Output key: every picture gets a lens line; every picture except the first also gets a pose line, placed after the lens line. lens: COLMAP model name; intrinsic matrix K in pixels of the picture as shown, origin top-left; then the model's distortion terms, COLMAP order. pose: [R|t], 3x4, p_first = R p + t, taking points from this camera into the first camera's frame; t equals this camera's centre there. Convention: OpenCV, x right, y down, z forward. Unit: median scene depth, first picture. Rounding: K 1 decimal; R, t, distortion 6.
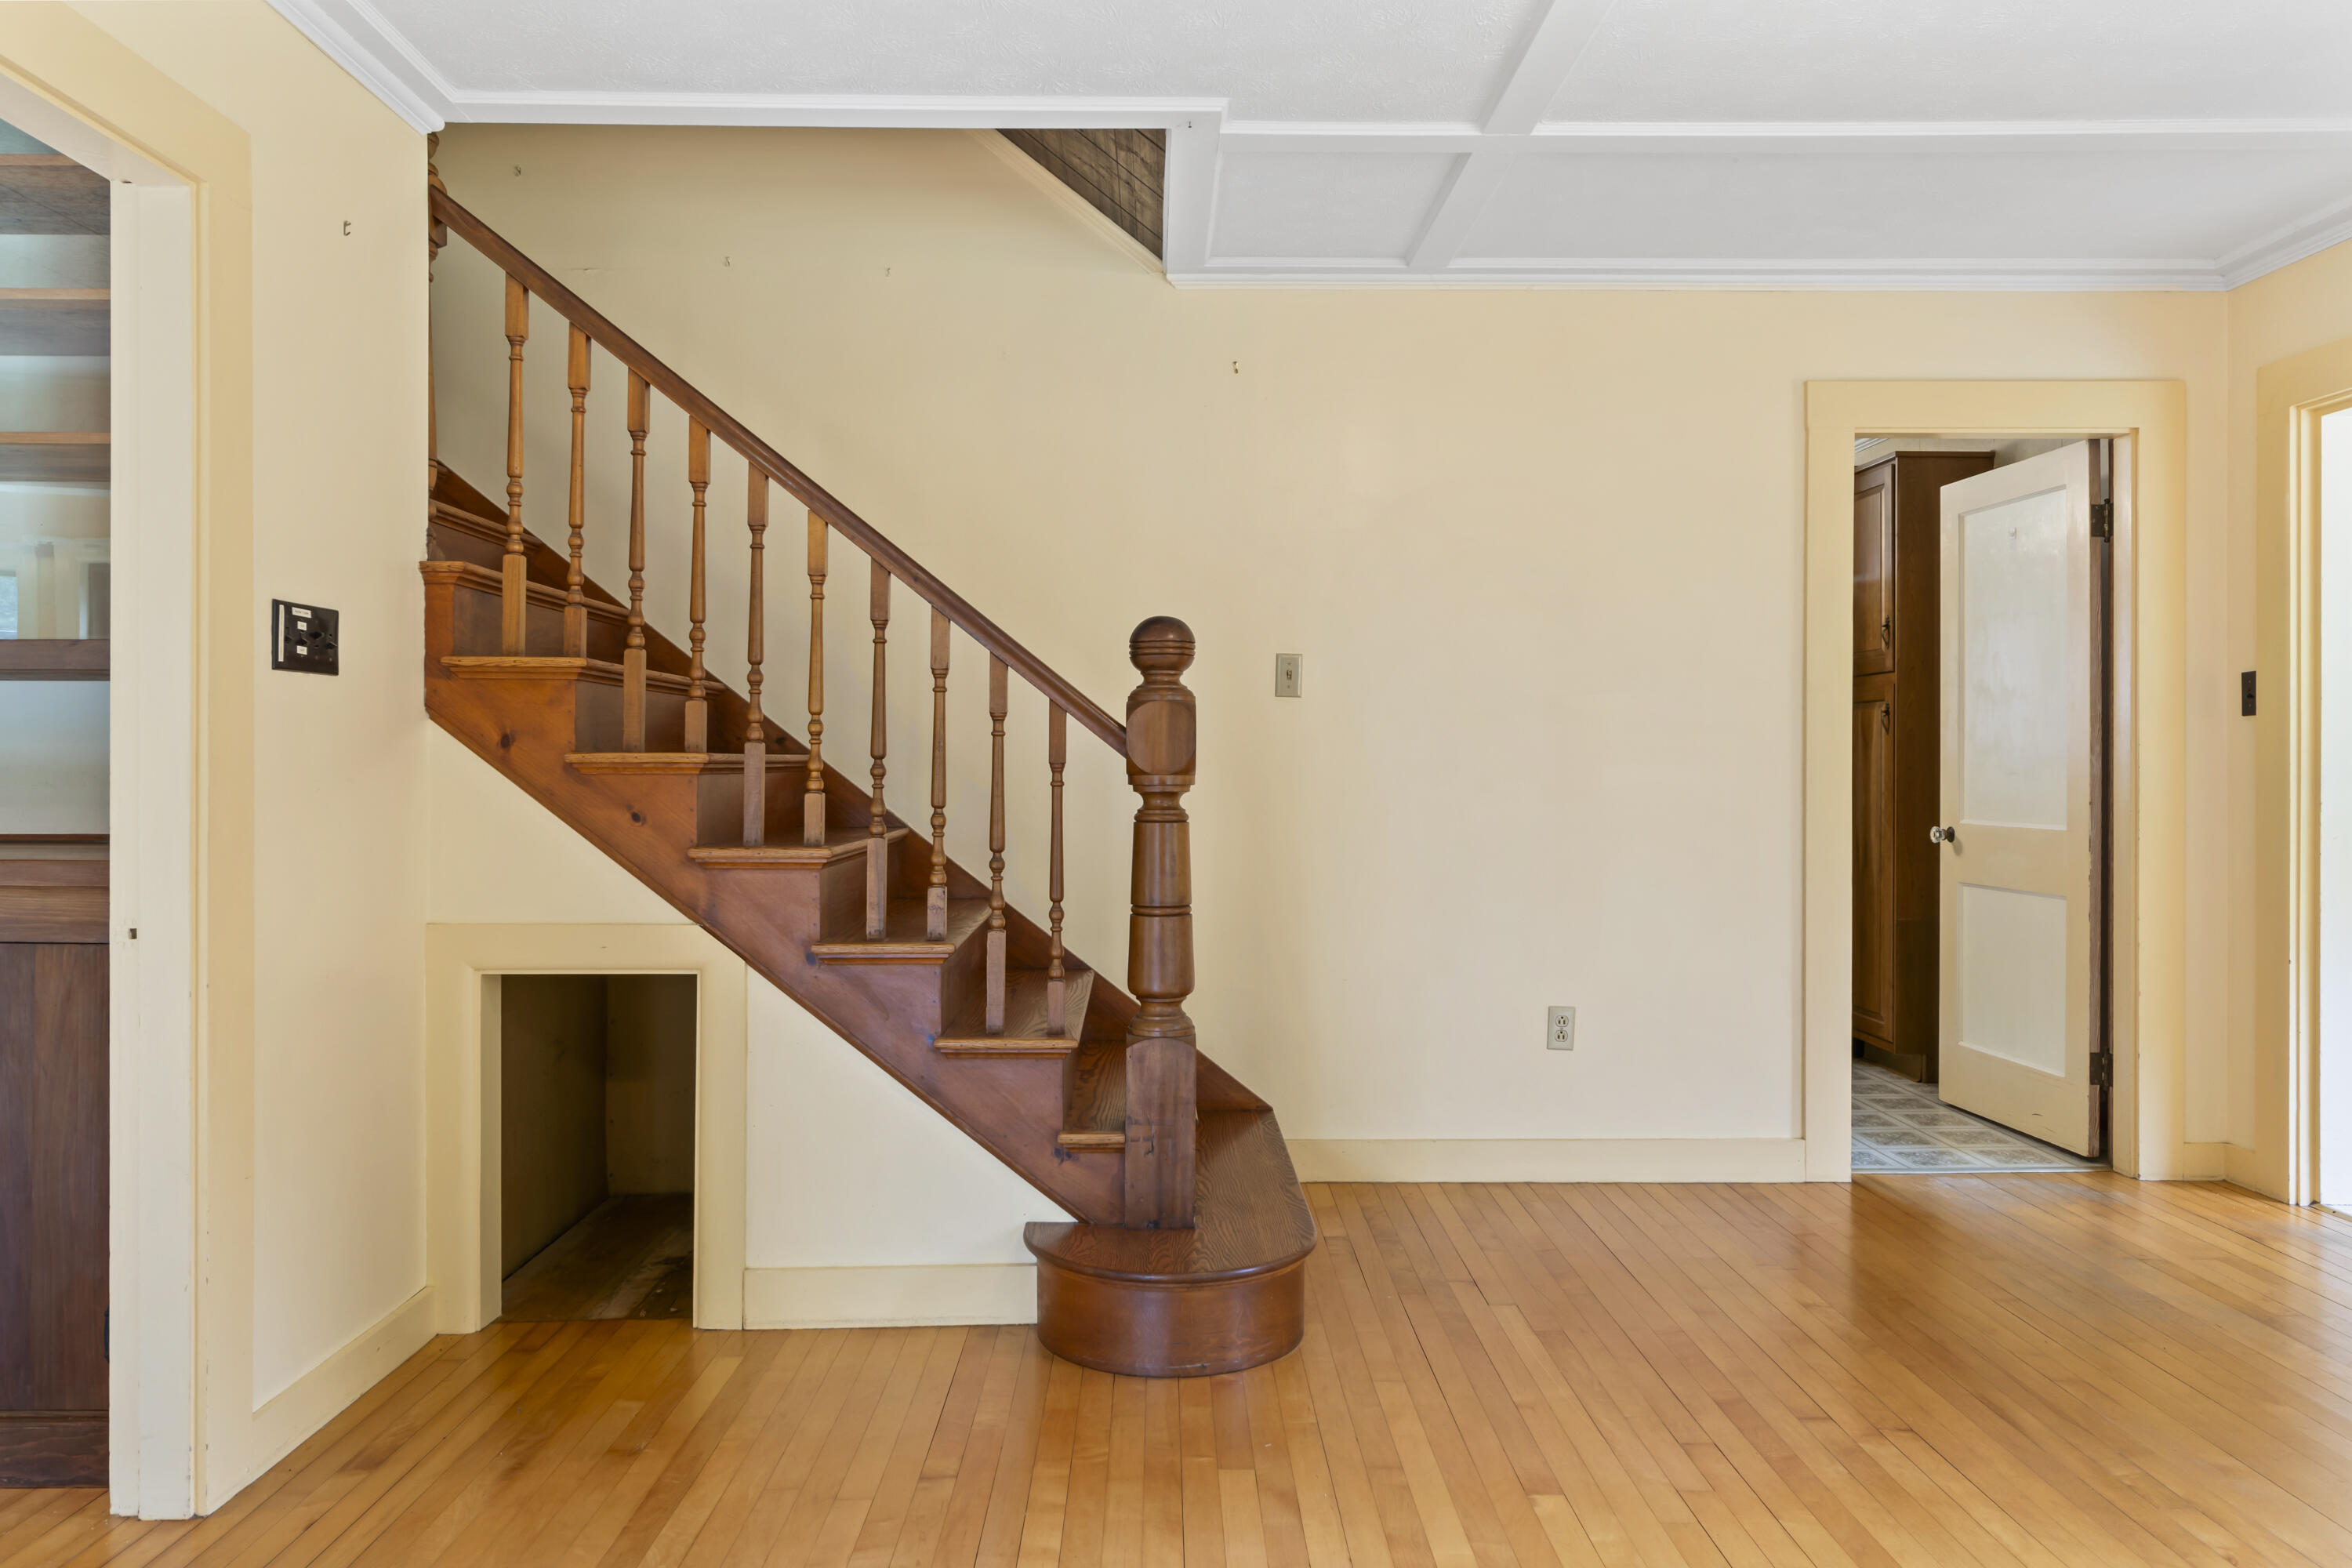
lens RADIAL K [[1626.4, 0, 1168.6], [0, 1626.4, 784.2], [0, 0, 1]] dist [0.007405, -0.003303]
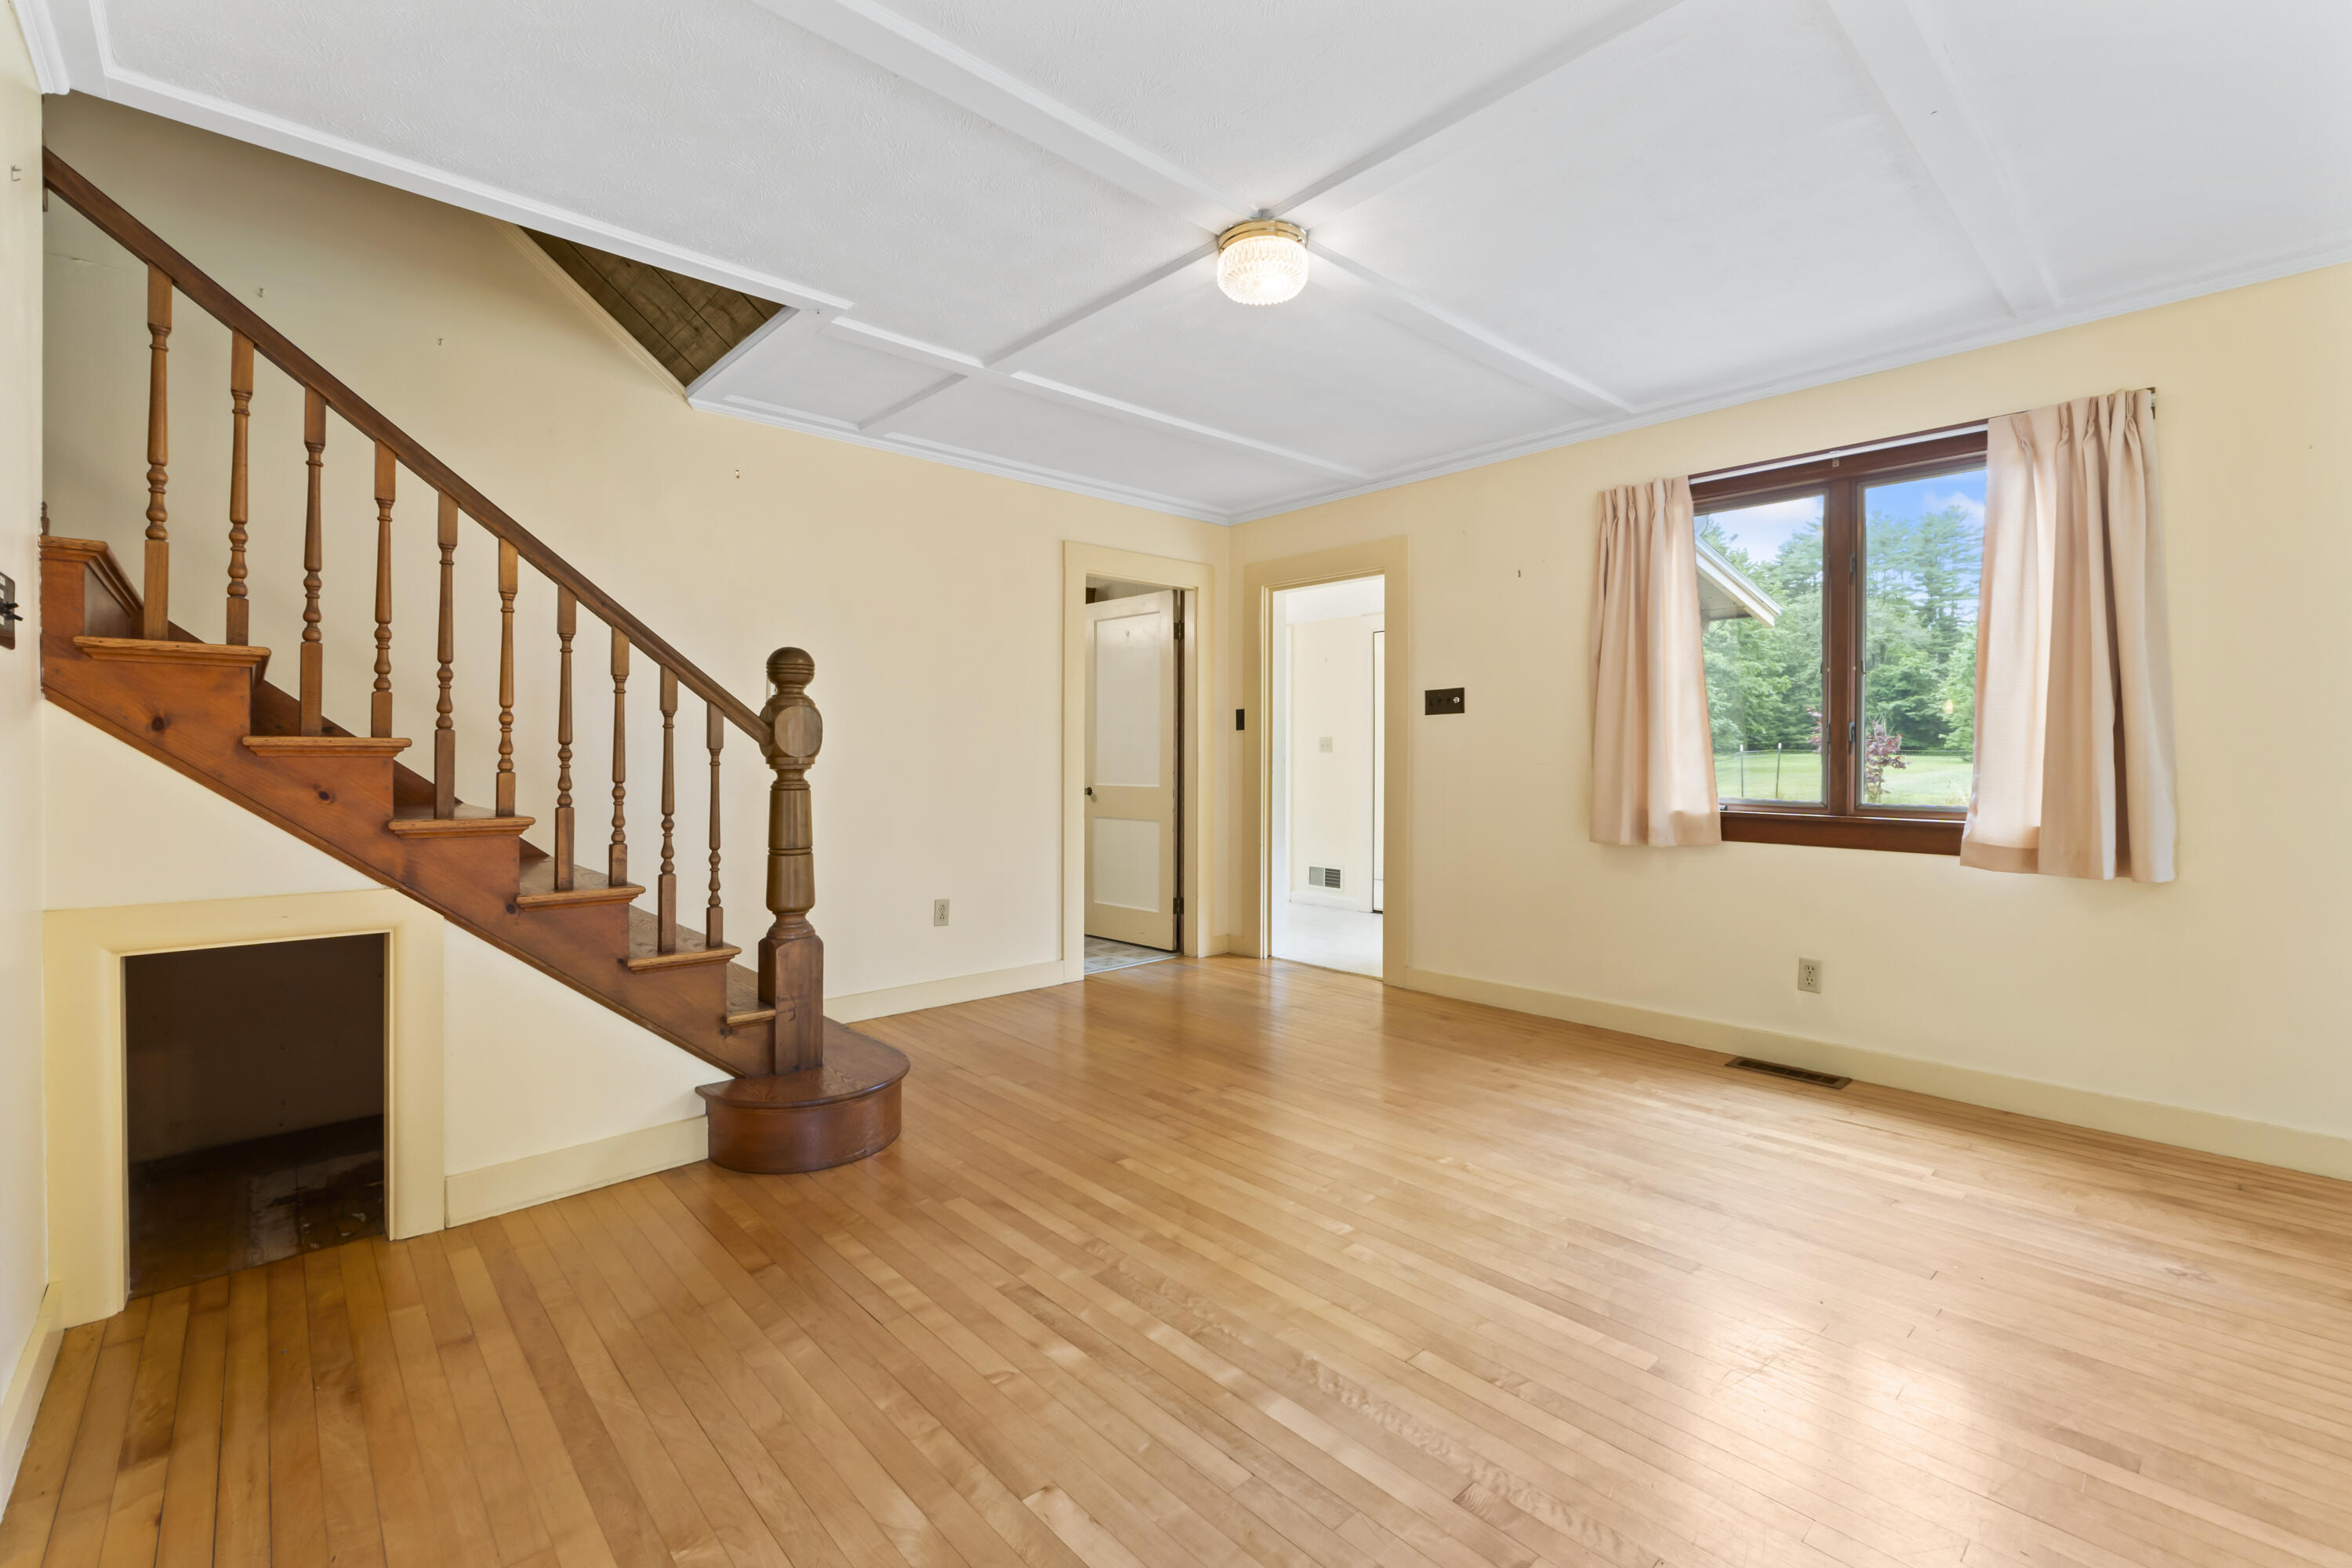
lens RADIAL K [[1006.1, 0, 1174.9], [0, 1006.1, 780.6], [0, 0, 1]] dist [-0.002399, -0.000553]
pose [[0.748655, -0.016037, 0.662766, -0.341899], [0.009608, 0.999865, 0.013340, 0.006413], [-0.662891, -0.003619, 0.748708, 0.108710]]
